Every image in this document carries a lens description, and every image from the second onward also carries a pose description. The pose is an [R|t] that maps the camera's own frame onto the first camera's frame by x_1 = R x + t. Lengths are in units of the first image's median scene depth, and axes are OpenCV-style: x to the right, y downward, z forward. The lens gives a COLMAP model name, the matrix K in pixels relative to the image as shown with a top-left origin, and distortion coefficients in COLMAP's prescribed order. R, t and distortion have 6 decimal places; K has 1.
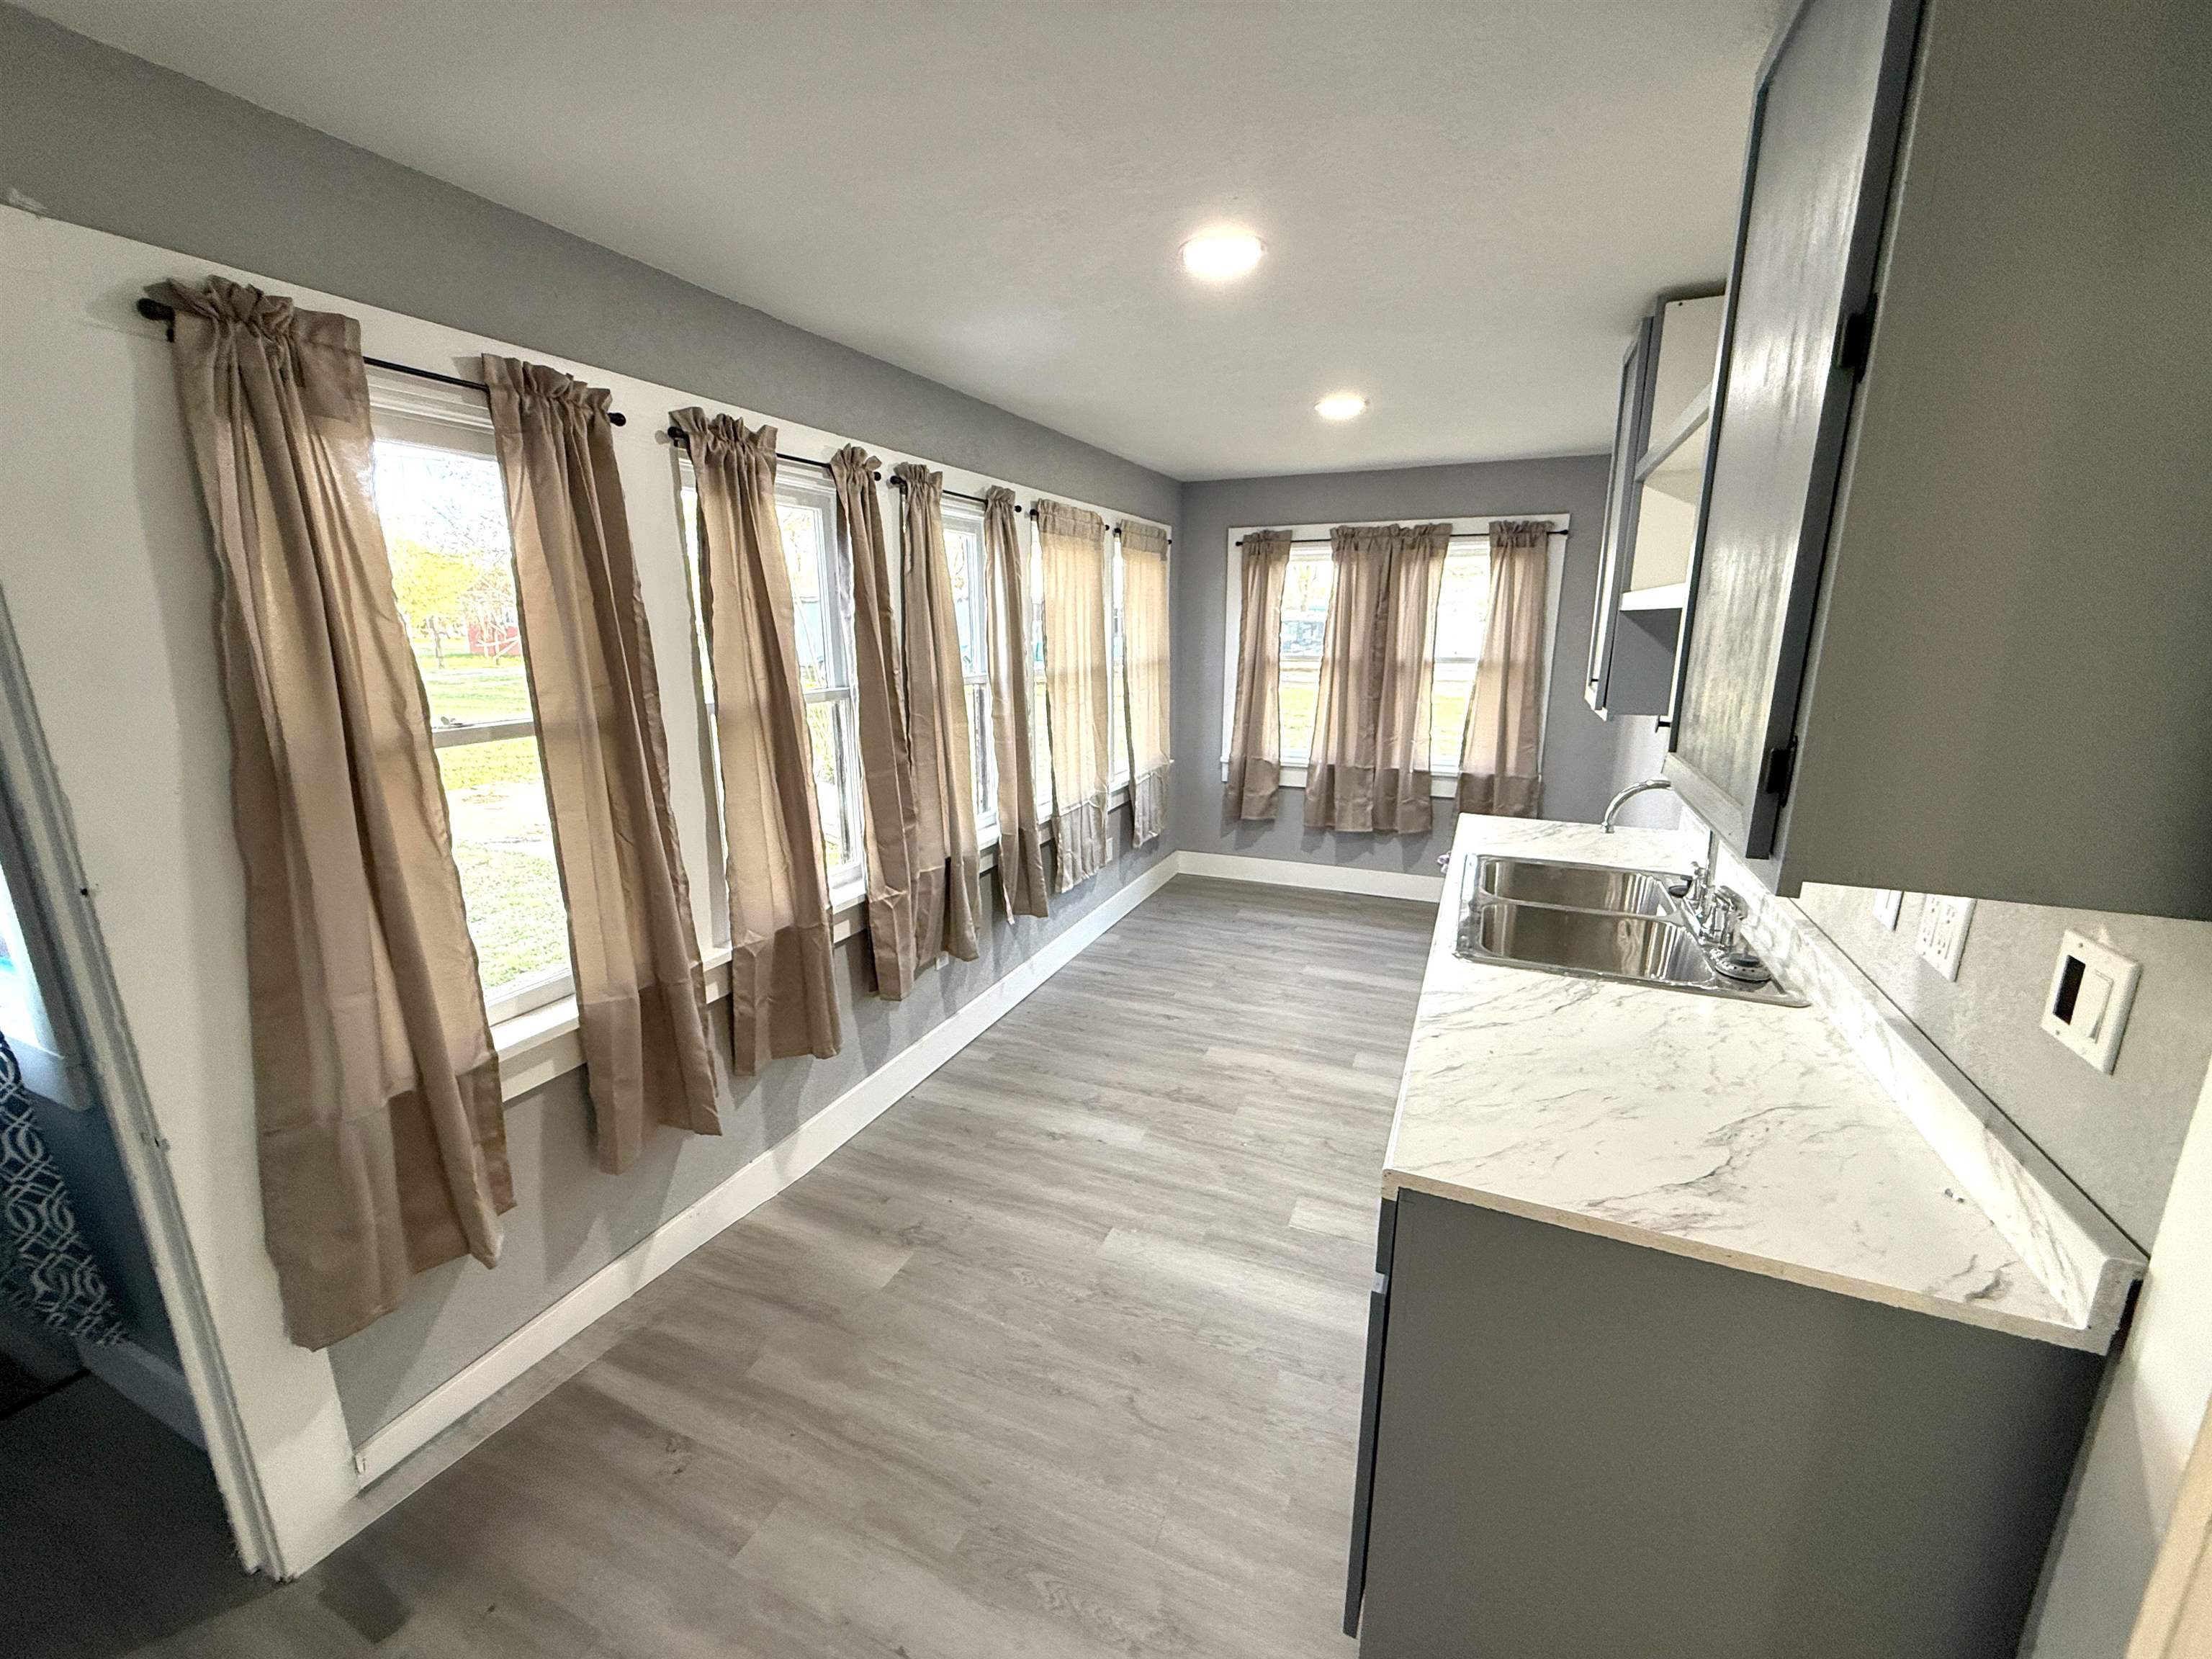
lens RADIAL K [[892.7, 0, 1106.0], [0, 892.7, 829.5], [0, 0, 1]] dist [0.001655, -0.000046]
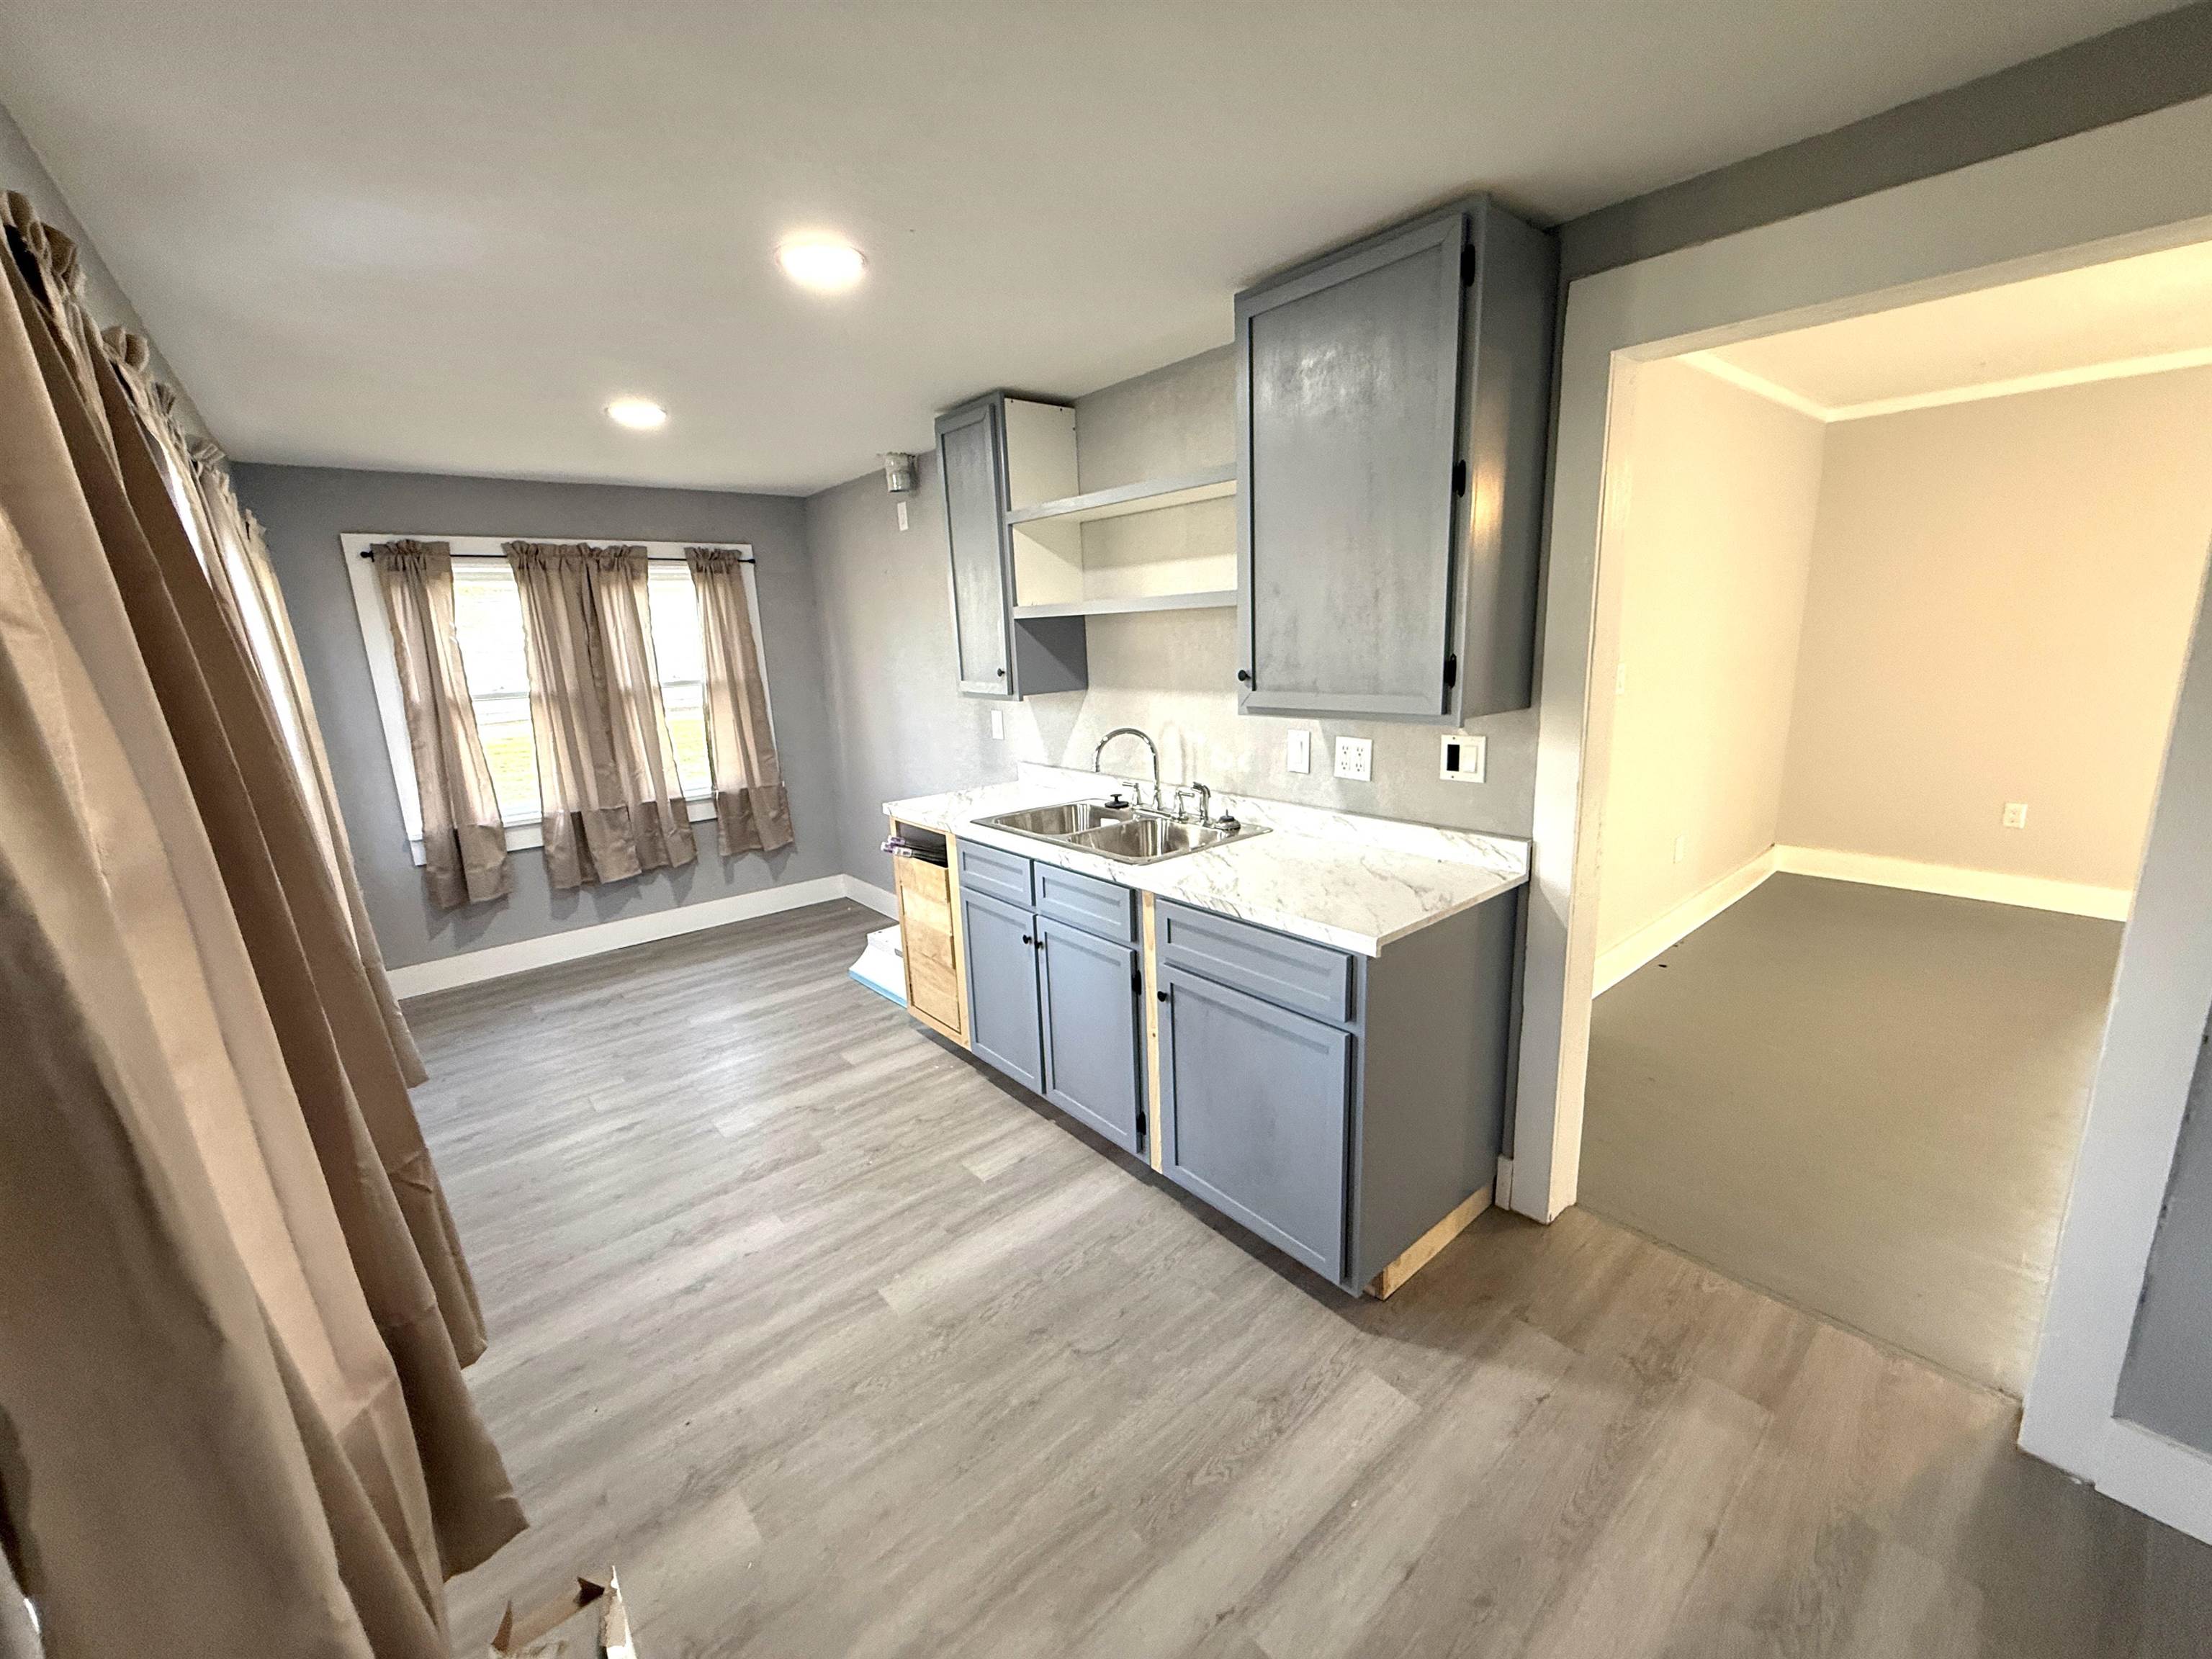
lens RADIAL K [[888.9, 0, 1106.0], [0, 888.9, 829.5], [0, 0, 1]] dist [-0.002058, -0.000139]
pose [[0.434369, -0.213083, 0.875168, -0.309539], [0.245937, 0.962753, 0.112343, -0.028369], [-0.866509, 0.166438, 0.470595, 0.153178]]
